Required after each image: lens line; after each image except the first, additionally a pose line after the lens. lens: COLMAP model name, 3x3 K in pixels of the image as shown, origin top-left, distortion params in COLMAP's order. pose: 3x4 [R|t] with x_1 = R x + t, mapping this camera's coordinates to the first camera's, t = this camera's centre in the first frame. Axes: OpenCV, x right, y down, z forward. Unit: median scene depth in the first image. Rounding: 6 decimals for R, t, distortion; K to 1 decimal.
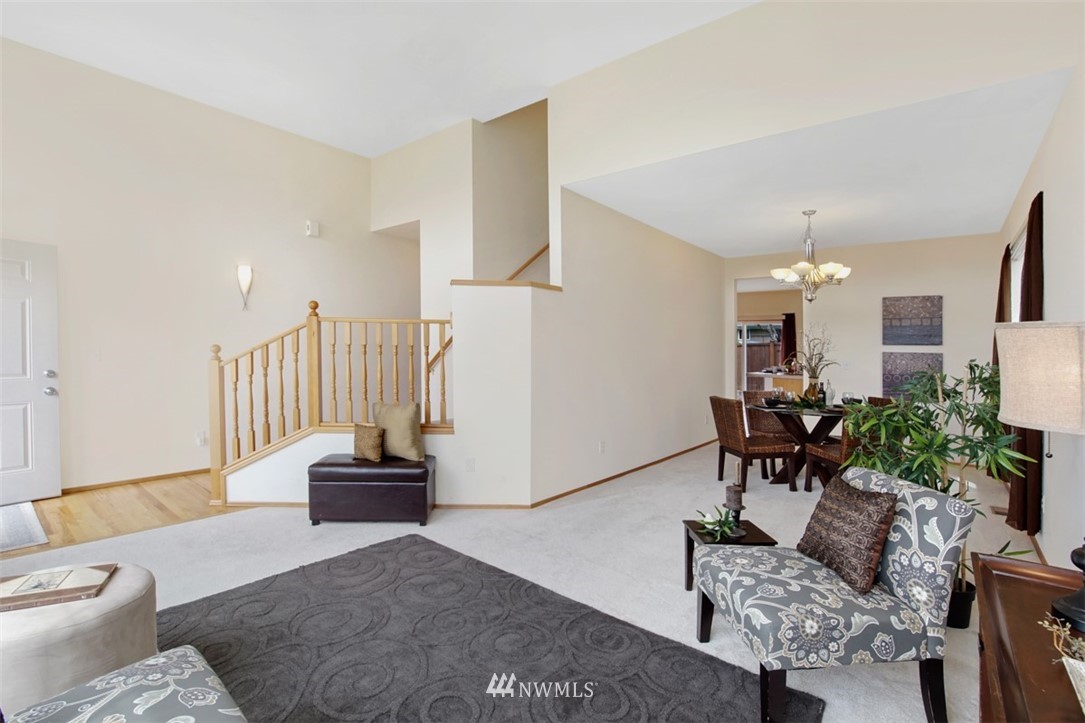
lens RADIAL K [[493.5, 0, 543.1], [0, 493.5, 355.9], [0, 0, 1]] dist [-0.026748, 0.004178]
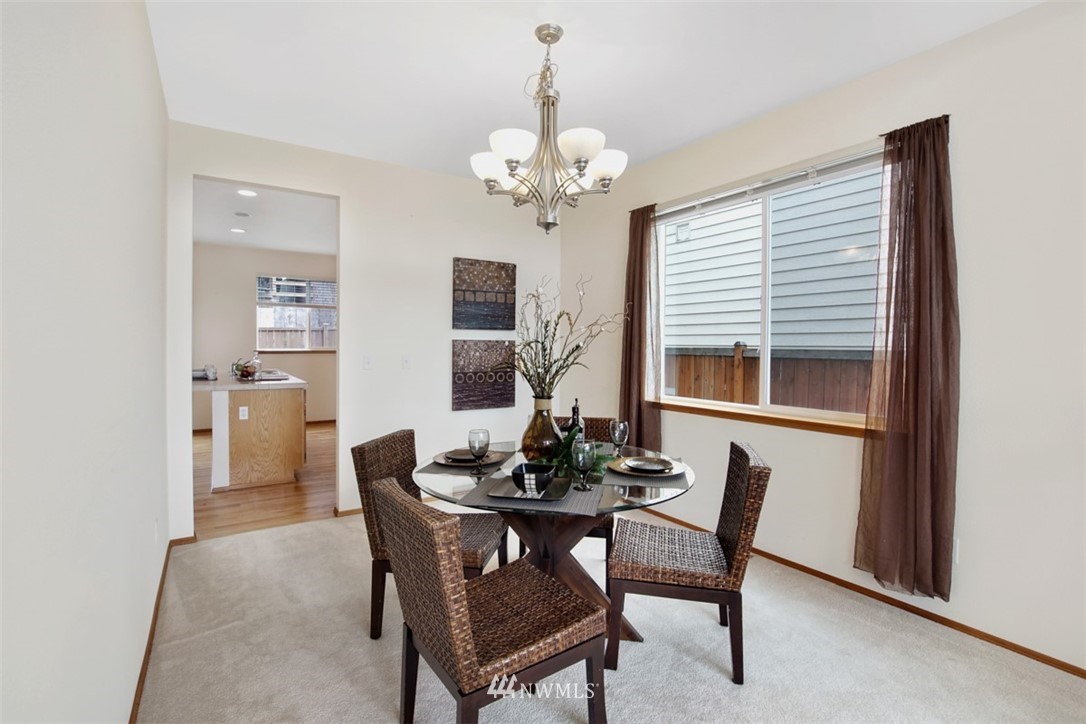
lens RADIAL K [[494.0, 0, 544.5], [0, 494.0, 339.7], [0, 0, 1]] dist [-0.026748, 0.004178]
pose [[0.275304, -0.005791, 0.961340, 0.089948], [0.011208, 0.999933, 0.002814, -0.008605], [-0.961292, 0.010000, 0.275351, 0.711368]]
